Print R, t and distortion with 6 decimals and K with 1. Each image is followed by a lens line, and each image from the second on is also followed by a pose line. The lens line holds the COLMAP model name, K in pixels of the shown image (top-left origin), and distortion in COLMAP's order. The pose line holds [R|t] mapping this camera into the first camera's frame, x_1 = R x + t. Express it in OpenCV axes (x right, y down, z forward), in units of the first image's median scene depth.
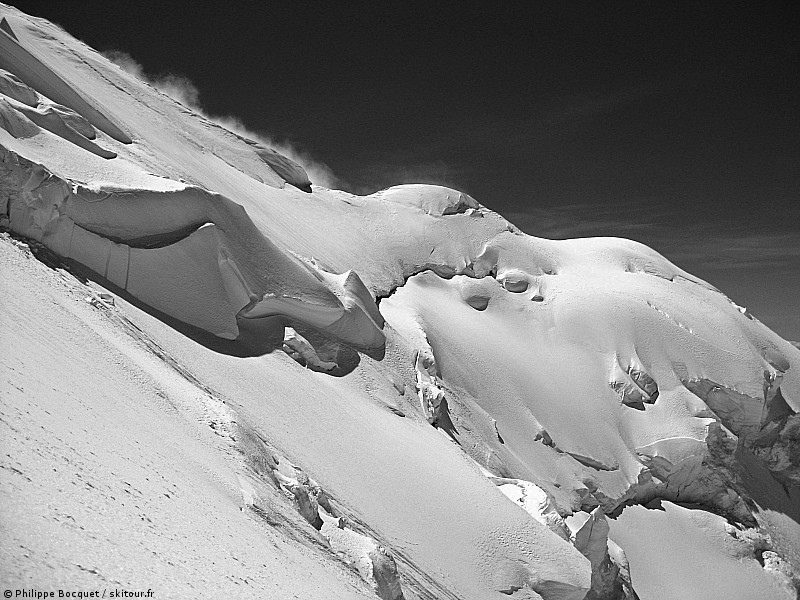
lens RADIAL K [[897.3, 0, 400.6], [0, 897.3, 298.5], [0, 0, 1]] dist [-0.113735, 0.000000]
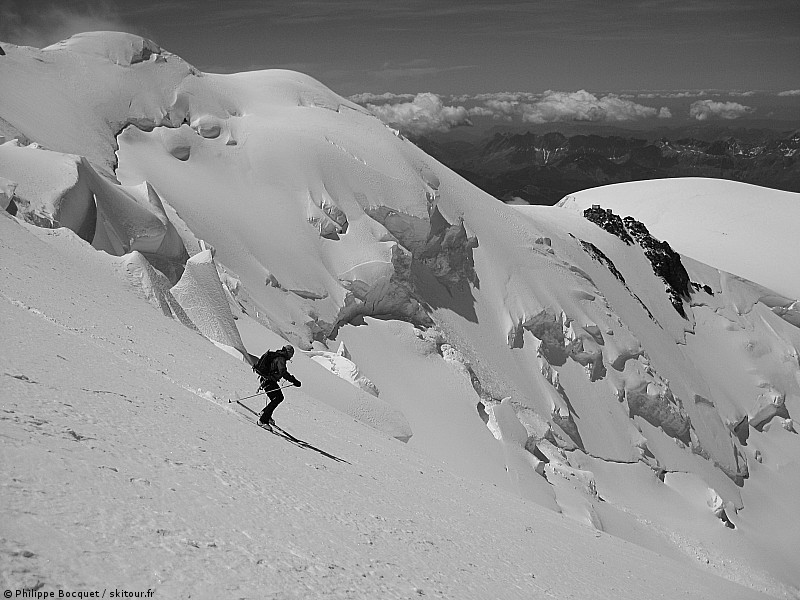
lens RADIAL K [[897.3, 0, 402.8], [0, 897.3, 298.1], [0, 0, 1]] dist [-0.113735, 0.000000]
pose [[0.898519, -0.135203, 0.417592, -0.146294], [0.024204, 0.965192, 0.260421, -0.101339], [-0.438267, -0.223886, 0.870516, -0.076146]]
